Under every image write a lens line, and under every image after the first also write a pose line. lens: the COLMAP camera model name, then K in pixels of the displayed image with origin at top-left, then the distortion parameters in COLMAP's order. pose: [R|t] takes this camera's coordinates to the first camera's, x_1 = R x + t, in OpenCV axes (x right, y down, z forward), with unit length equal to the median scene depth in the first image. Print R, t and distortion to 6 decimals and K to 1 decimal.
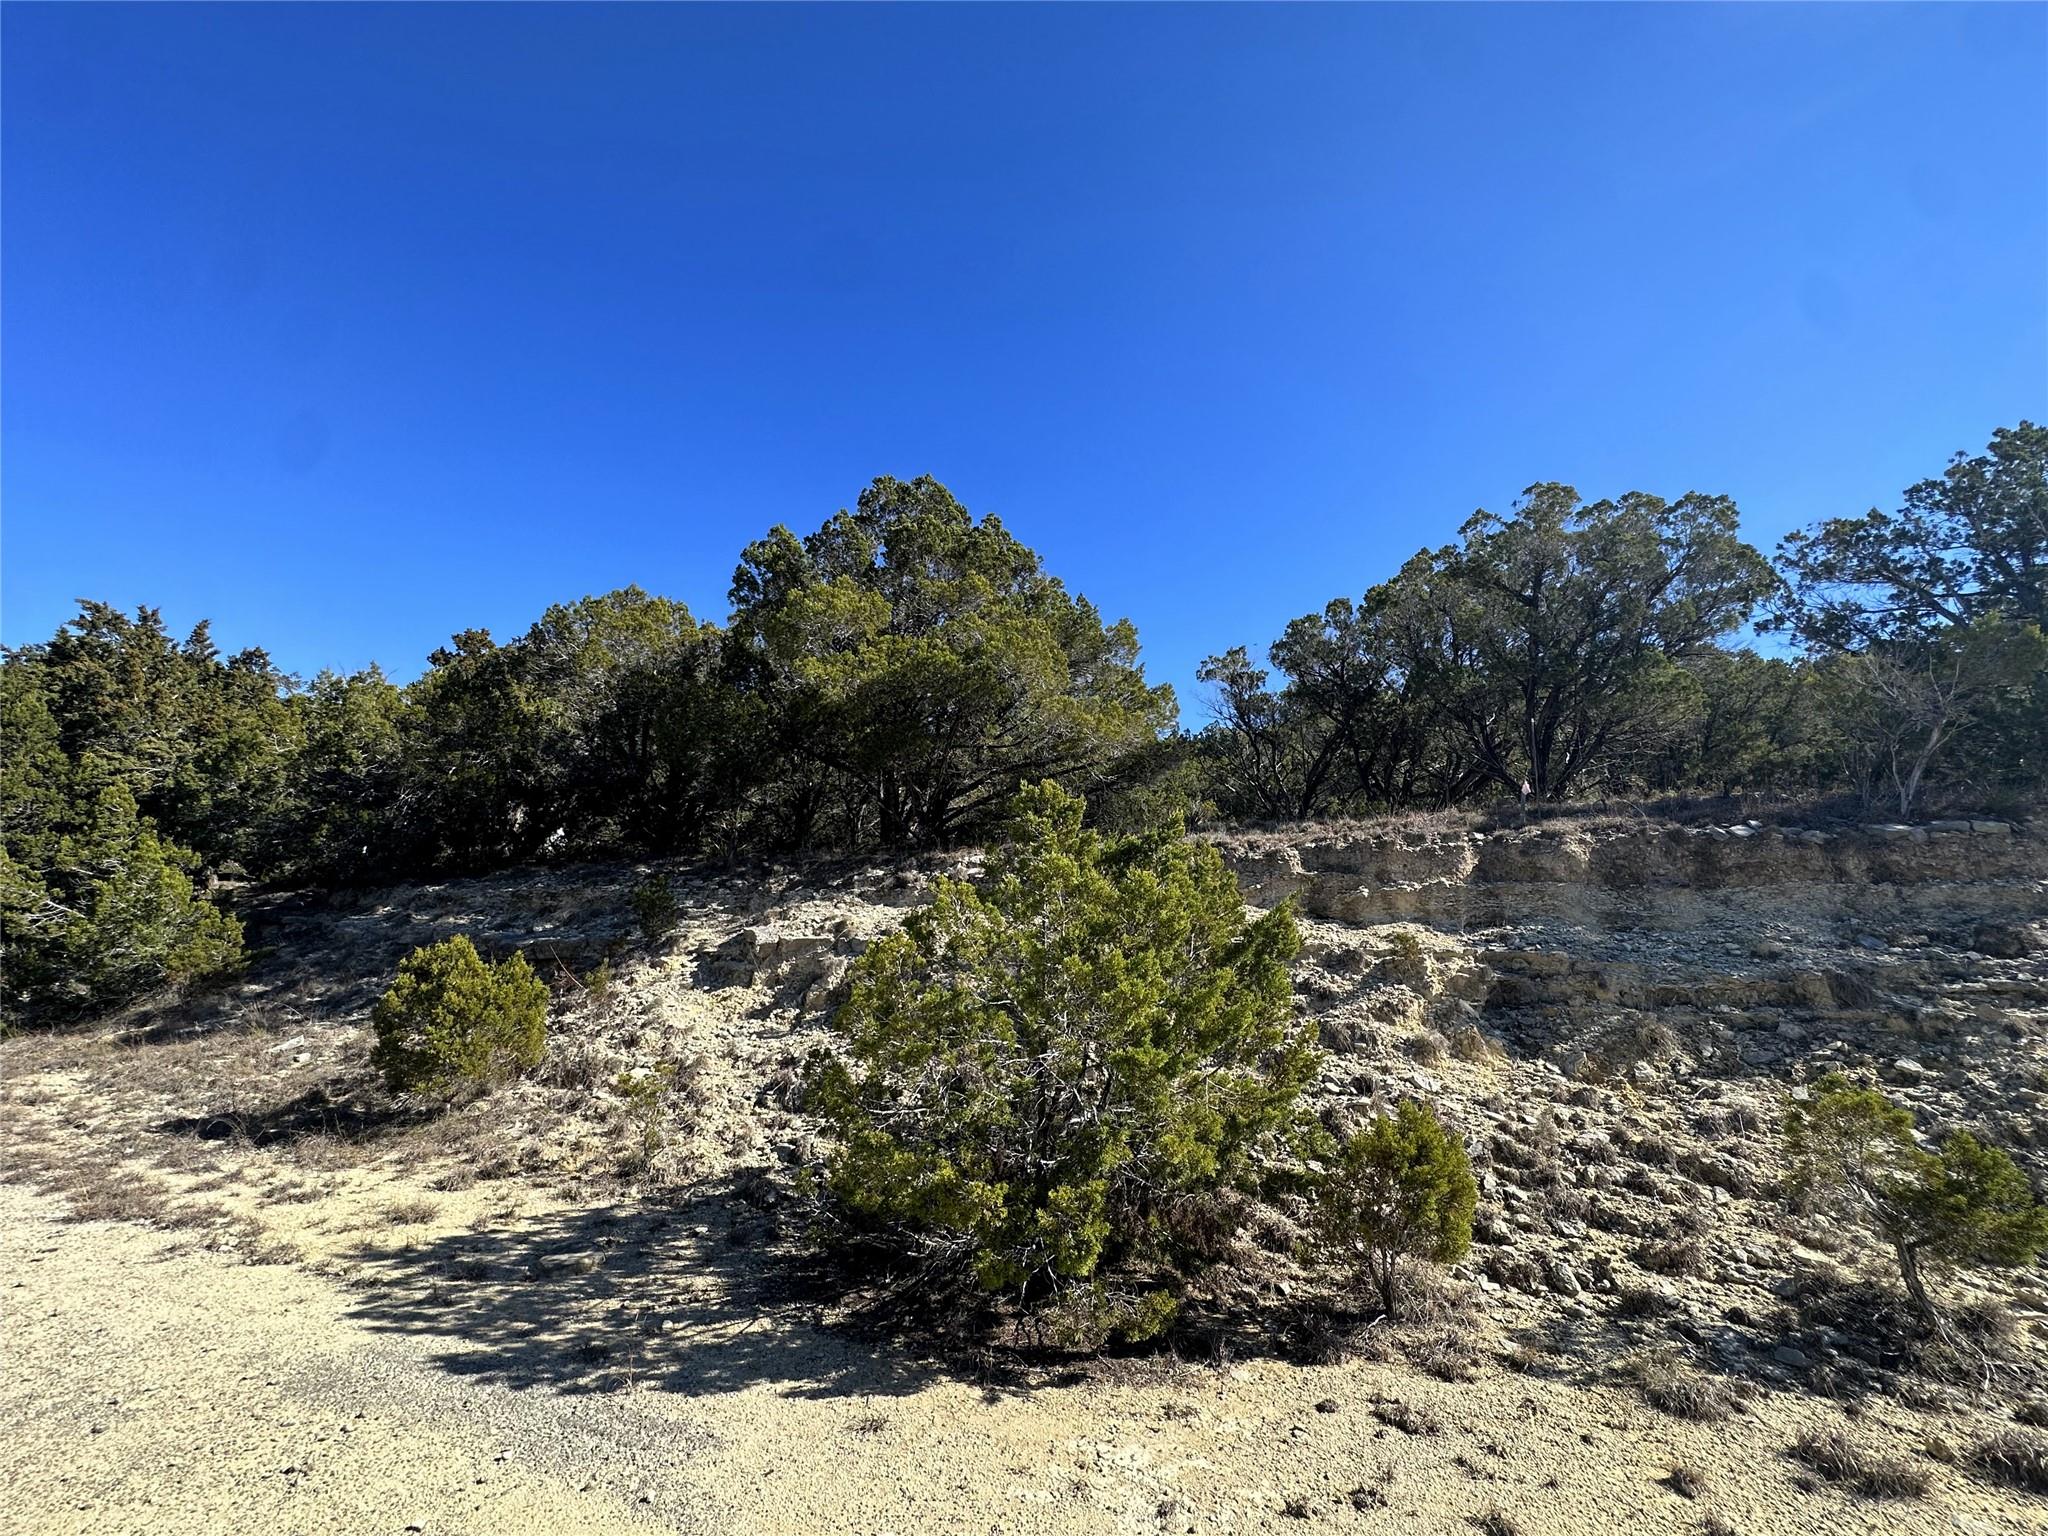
lens RADIAL K [[820.8, 0, 1021.7], [0, 820.8, 769.7], [0, 0, 1]] dist [-0.004745, -0.000166]
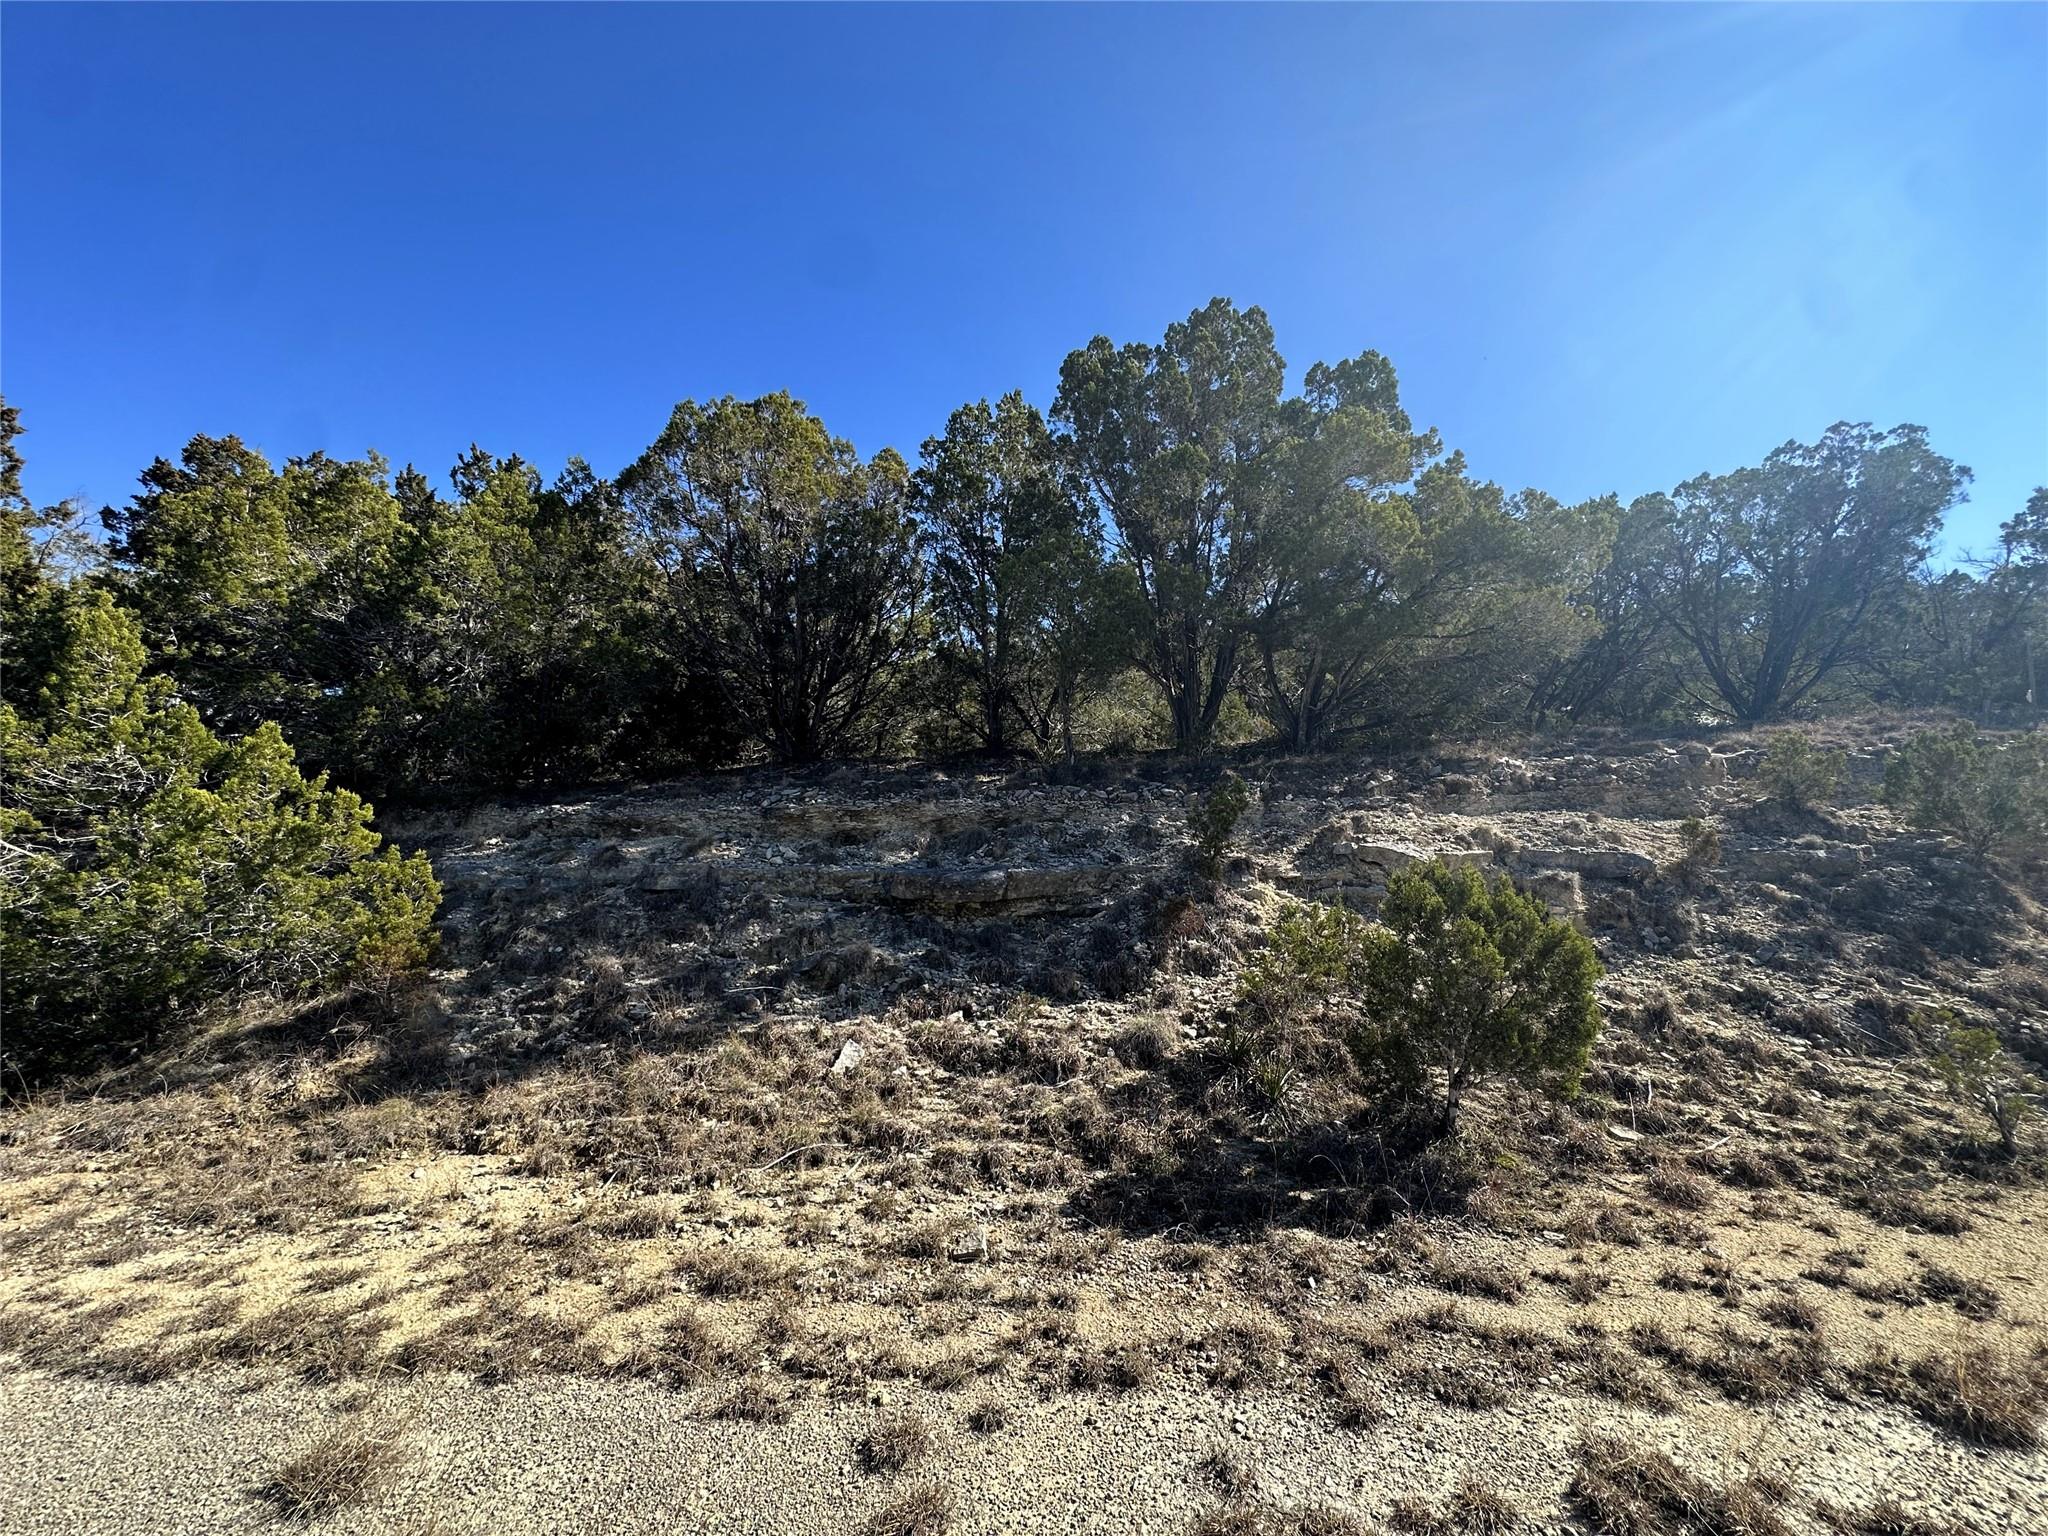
lens RADIAL K [[820.8, 0, 1026.8], [0, 820.8, 767.6], [0, 0, 1]] dist [-0.004745, -0.000166]
pose [[0.934475, 0.002331, 0.356022, -0.898180], [-0.035357, 0.995643, 0.086283, 0.061732], [-0.354269, -0.093217, 0.930486, 0.379086]]
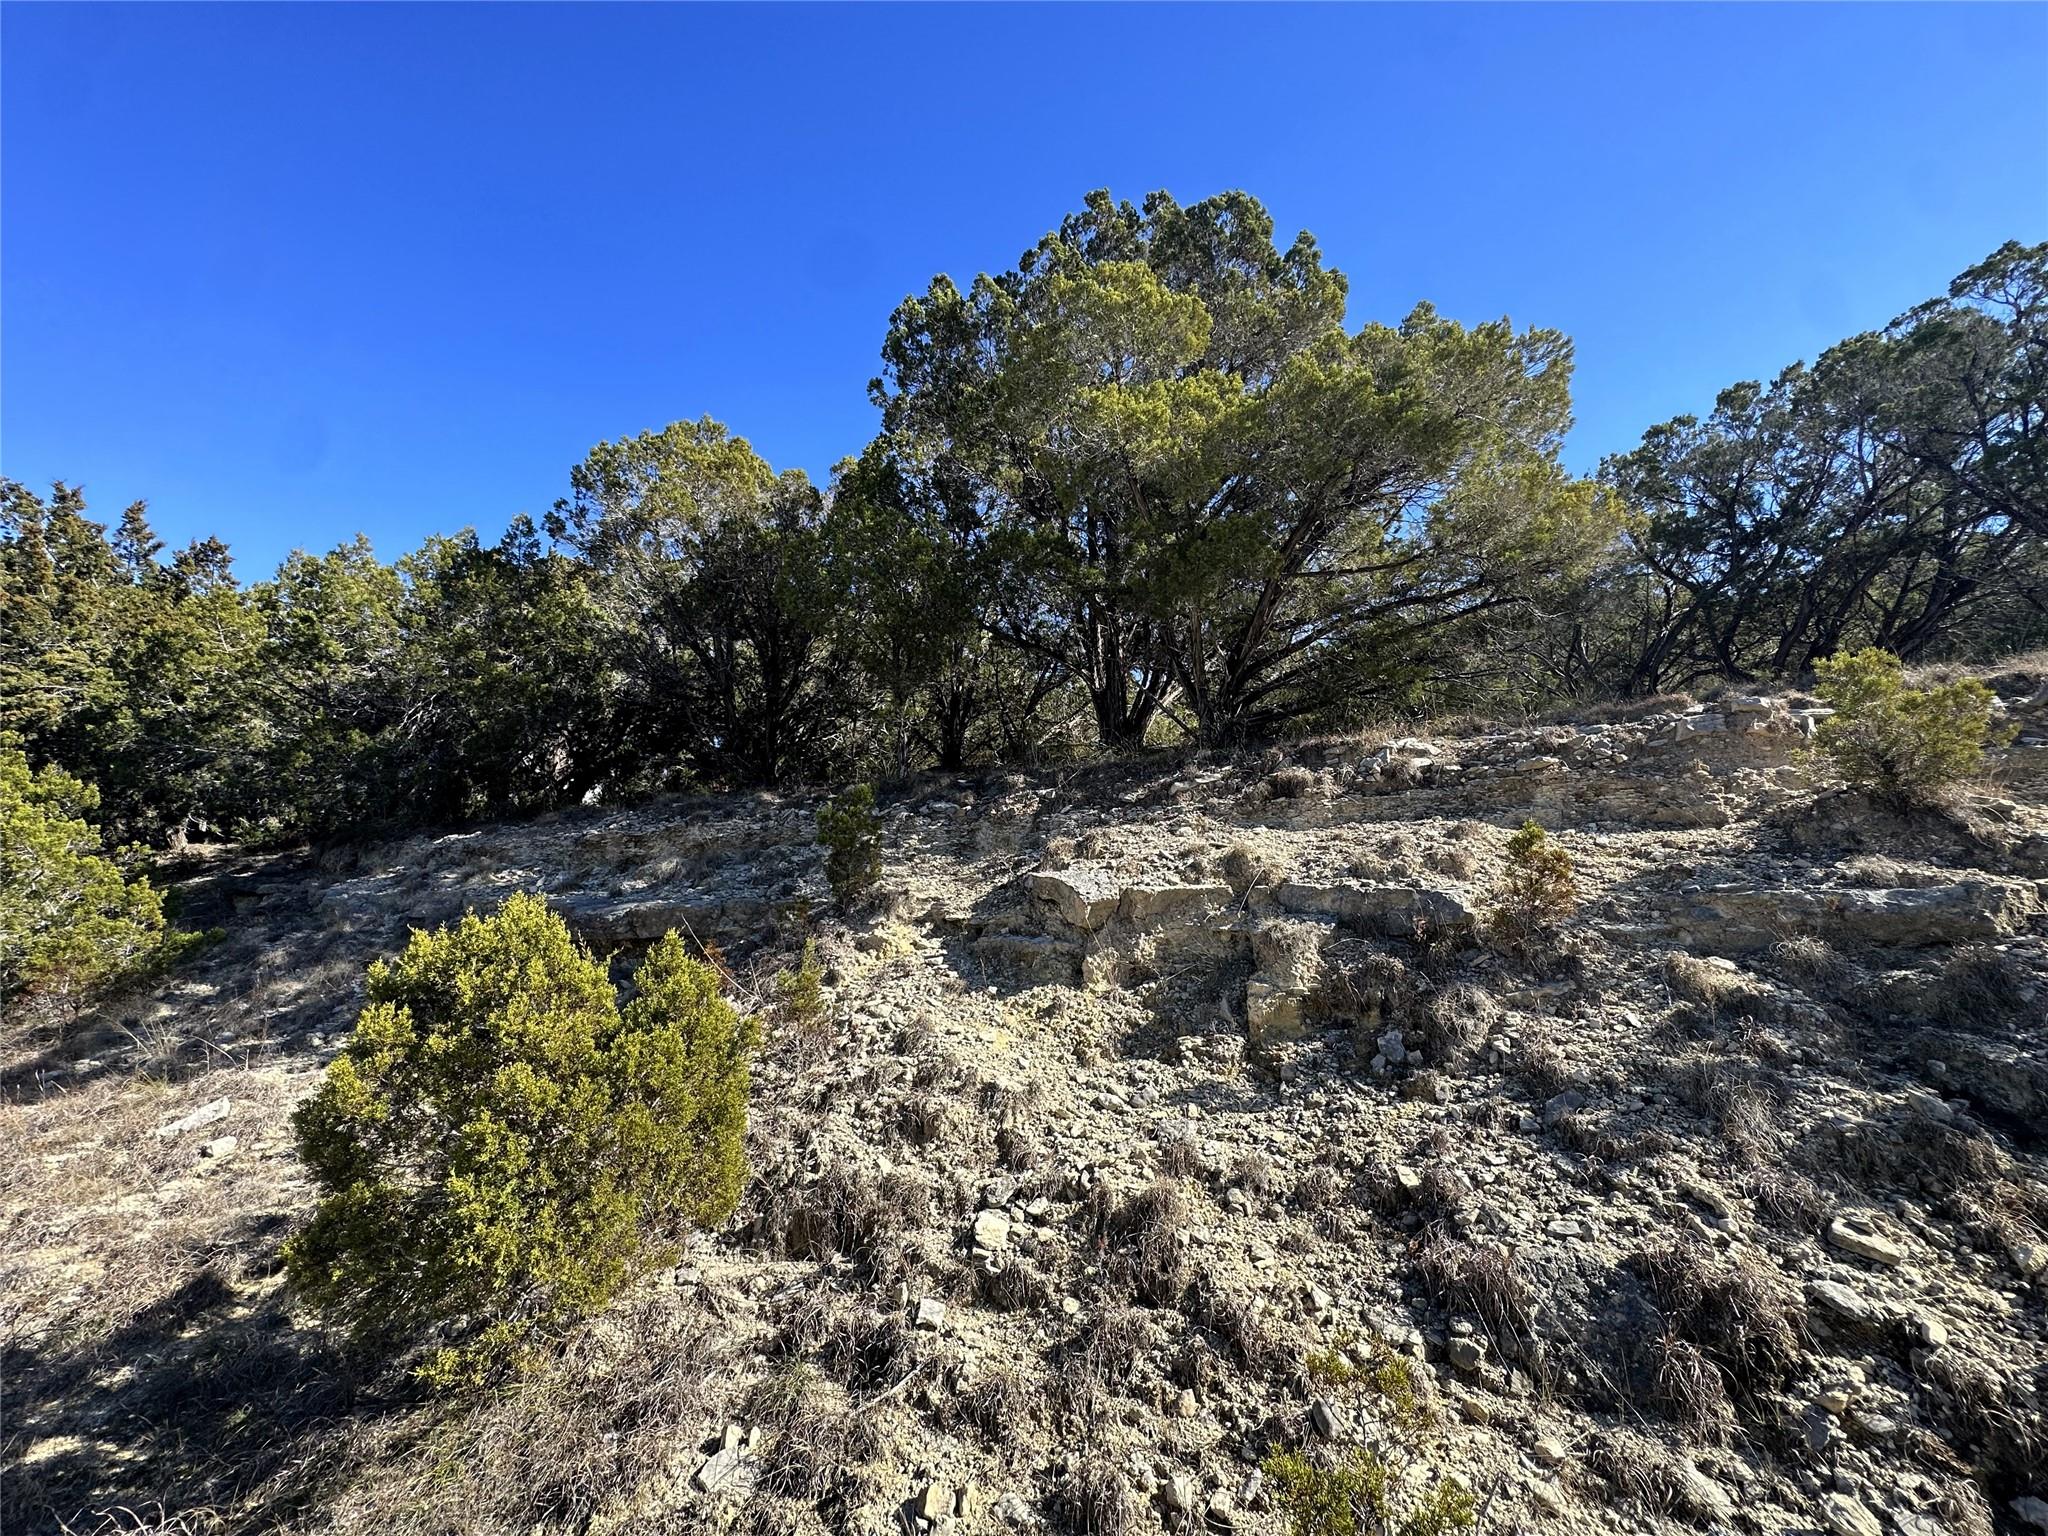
lens RADIAL K [[820.8, 0, 1023.5], [0, 820.8, 769.5], [0, 0, 1]] dist [-0.004745, -0.000166]
pose [[0.999432, -0.028142, -0.018556, -0.325081], [0.029038, 0.998330, 0.049941, 0.095935], [0.017120, -0.050452, 0.998580, 0.457090]]
